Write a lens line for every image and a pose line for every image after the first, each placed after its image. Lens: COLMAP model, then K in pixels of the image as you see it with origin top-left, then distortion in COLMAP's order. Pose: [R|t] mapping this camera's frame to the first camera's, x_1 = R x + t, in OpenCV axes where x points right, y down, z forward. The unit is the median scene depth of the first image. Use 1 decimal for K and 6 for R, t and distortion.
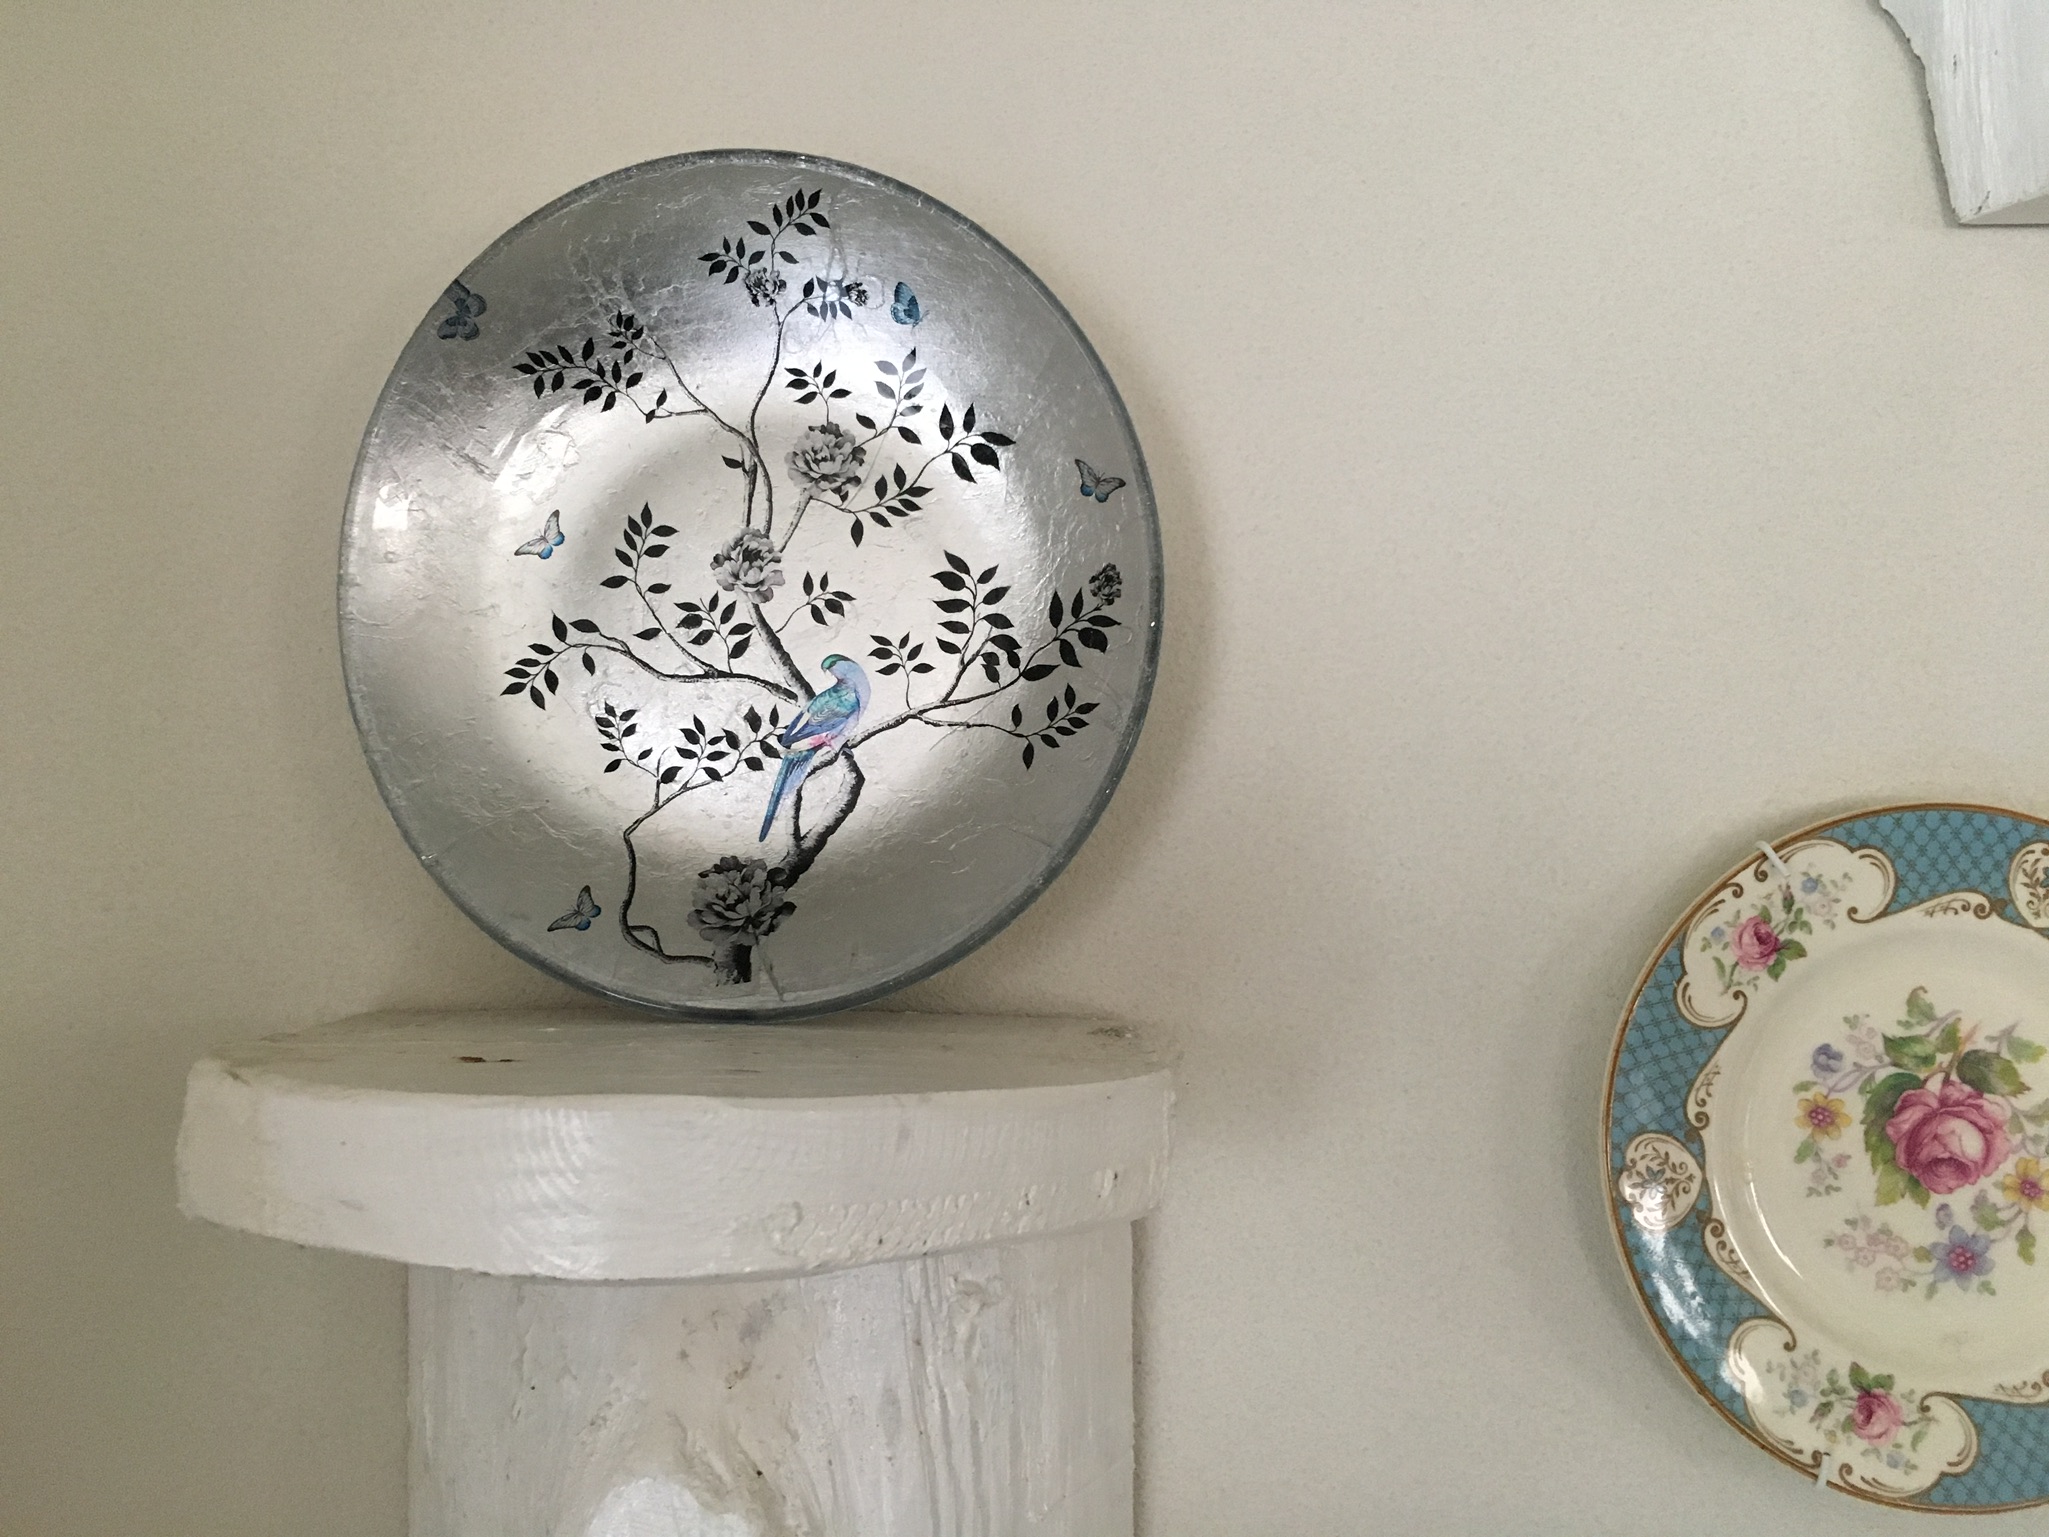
lens RADIAL K [[1758.3, 0, 1024.5], [0, 1758.3, 768.5], [0, 0, 1]] dist [0.043912, -0.010953]
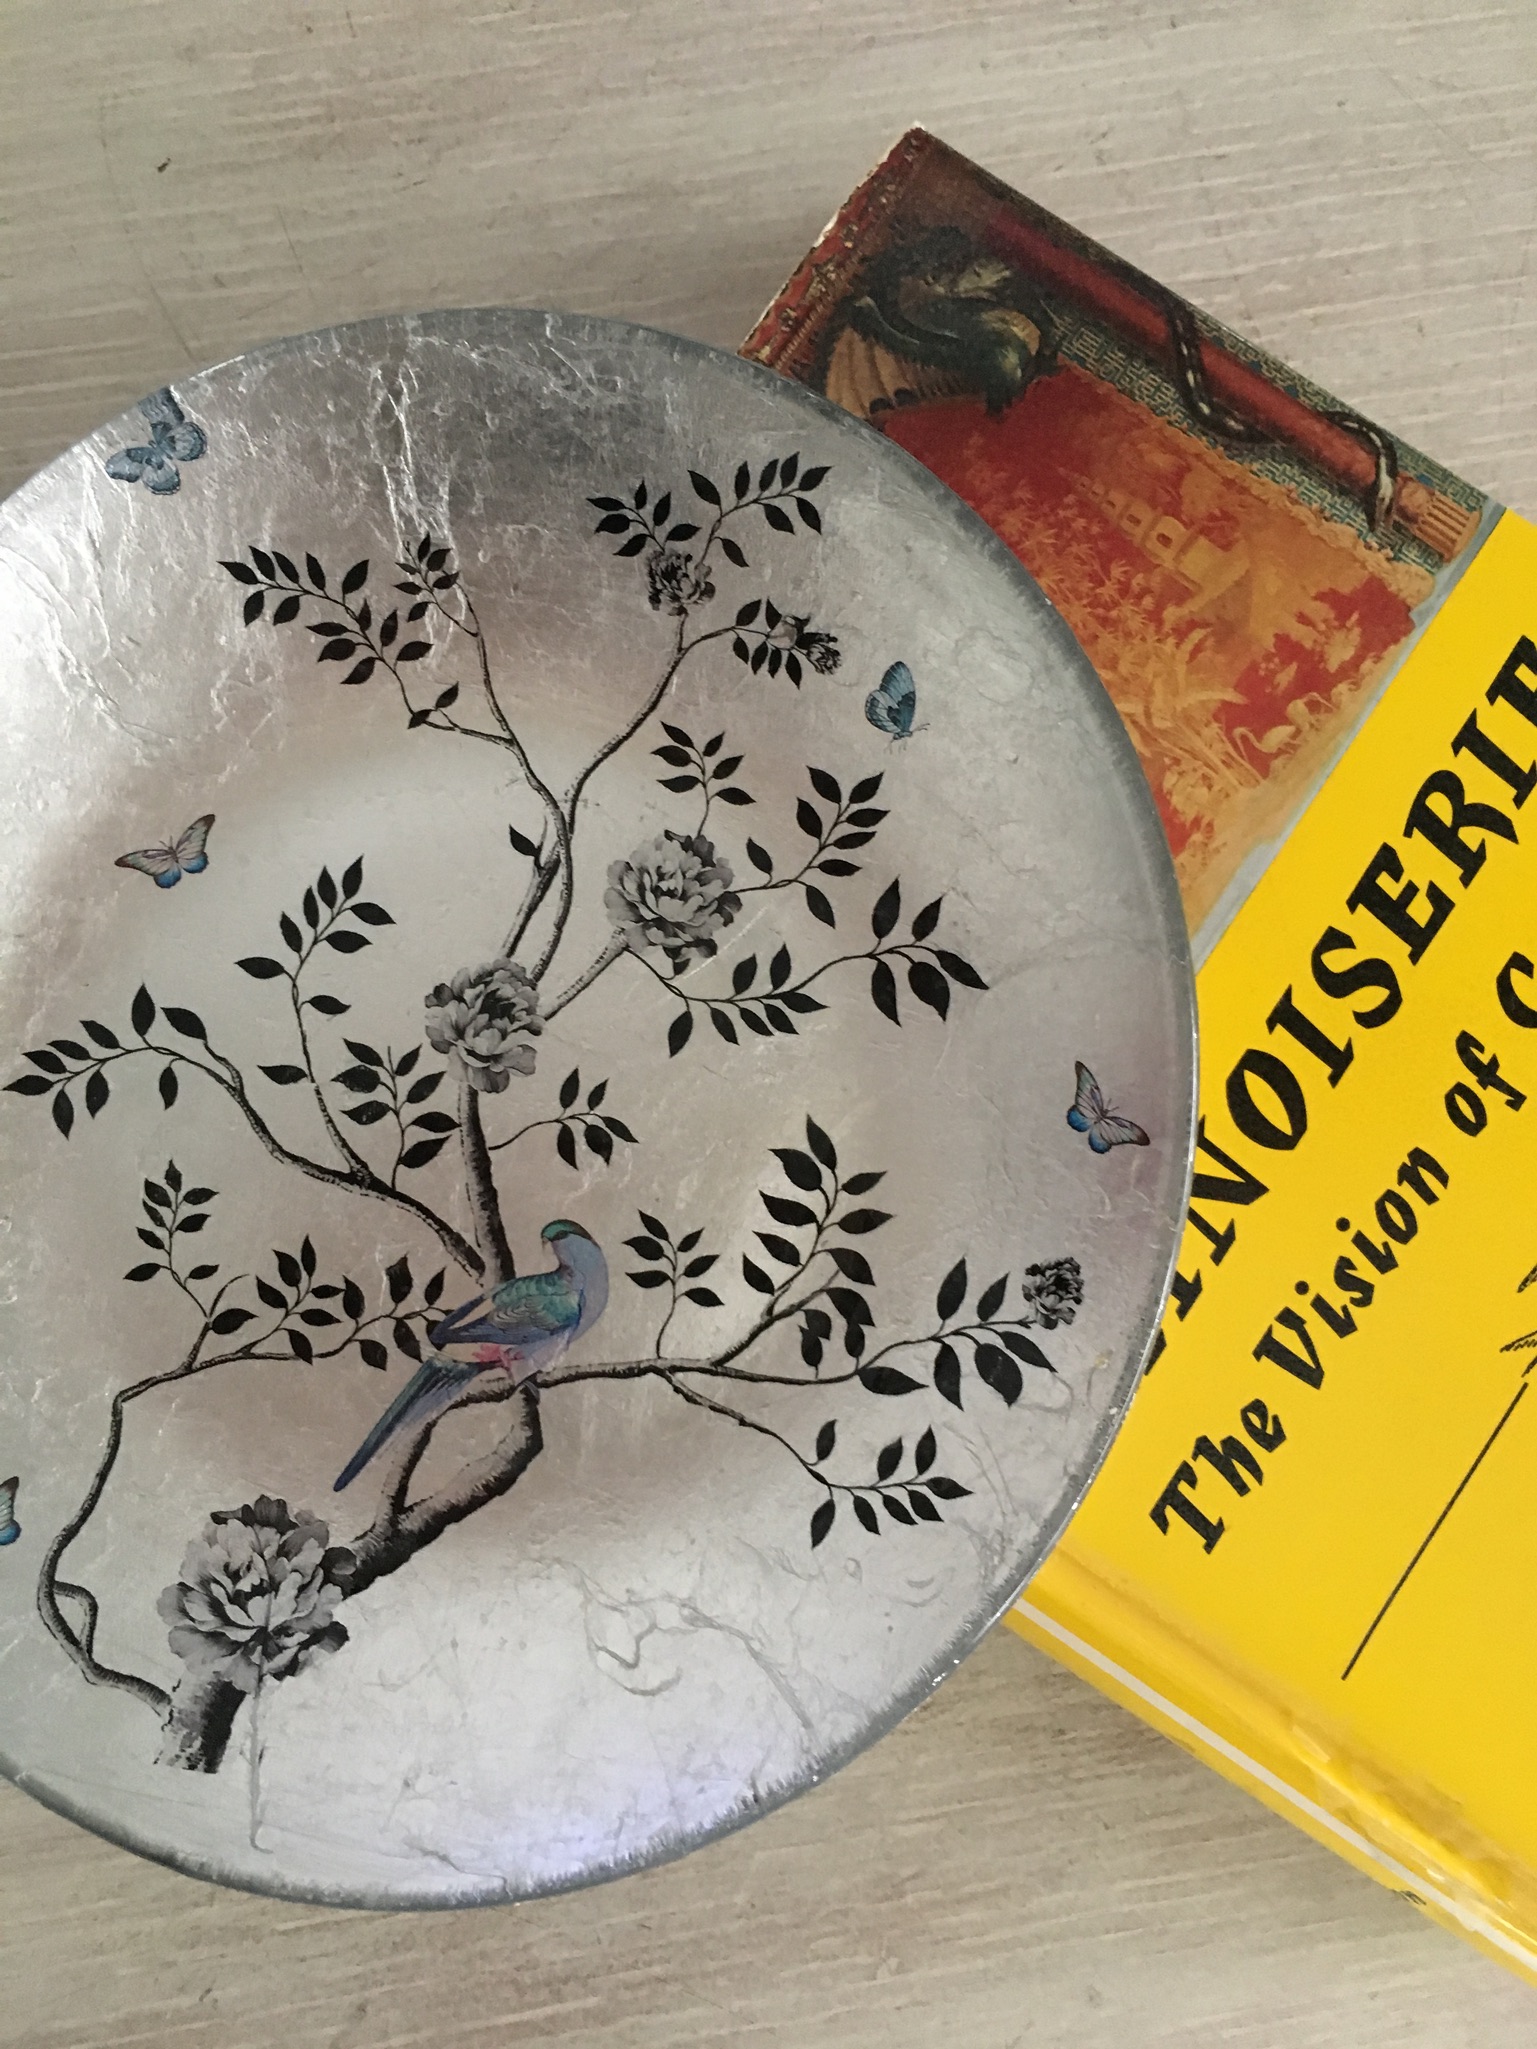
lens RADIAL K [[1758.3, 0, 768.5], [0, 1758.3, 1024.5], [0, 0, 1]] dist [0.043912, -0.010953]
pose [[0.936339, 0.350763, 0.015335, -0.077932], [-0.351088, 0.935747, 0.033388, -0.168095], [-0.002639, -0.036647, 0.999325, 0.417730]]
